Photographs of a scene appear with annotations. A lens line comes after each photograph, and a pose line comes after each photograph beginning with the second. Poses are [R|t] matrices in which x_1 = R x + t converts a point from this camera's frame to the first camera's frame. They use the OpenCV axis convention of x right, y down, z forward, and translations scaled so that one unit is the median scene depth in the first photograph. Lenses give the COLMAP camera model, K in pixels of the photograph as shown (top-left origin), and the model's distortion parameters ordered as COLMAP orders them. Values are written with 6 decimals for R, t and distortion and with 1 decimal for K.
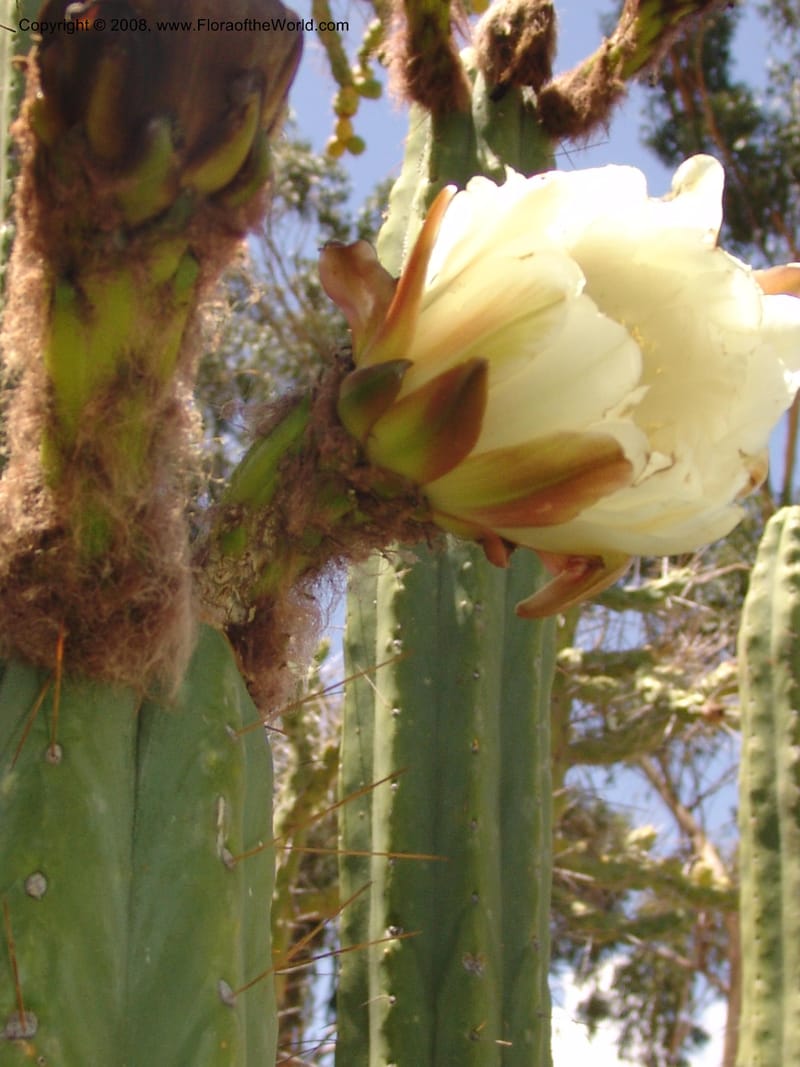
lens RADIAL K [[2535.7, 0, 399.0], [0, 2535.7, 509.5], [0, 0, 1]] dist [-0.018496, -0.410181]
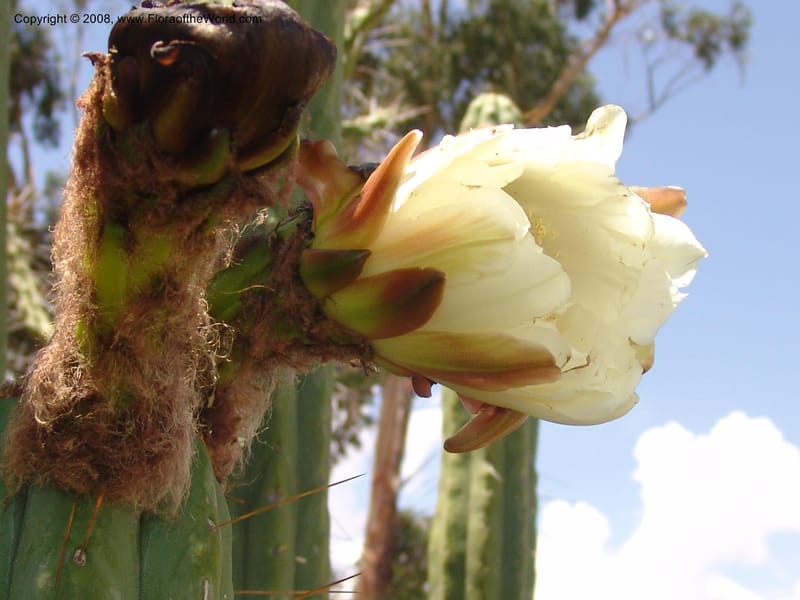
lens RADIAL K [[1911.7, 0, 400.9], [0, 1911.7, 301.0], [0, 0, 1]] dist [-0.020590, -0.466913]
pose [[0.990238, 0.018111, 0.138203, -0.108661], [-0.038808, 0.988140, 0.148572, -0.172581], [-0.133873, -0.152485, 0.979197, 0.066637]]
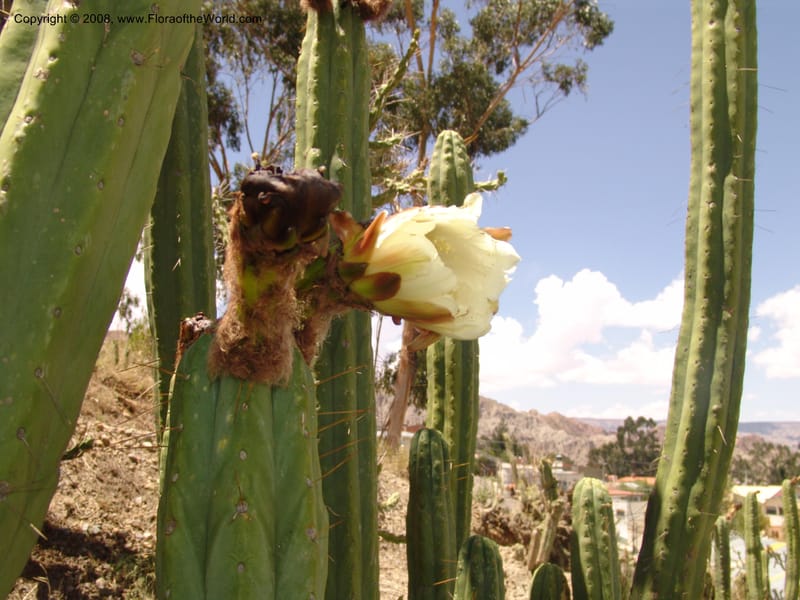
lens RADIAL K [[958.0, 0, 400.0], [0, 958.0, 300.0], [0, 0, 1]] dist [-0.092815, 0.274864]
pose [[0.992170, -0.036788, 0.119351, -0.085326], [0.008240, 0.972833, 0.231363, -0.256067], [-0.124620, -0.228568, 0.965519, -0.017652]]
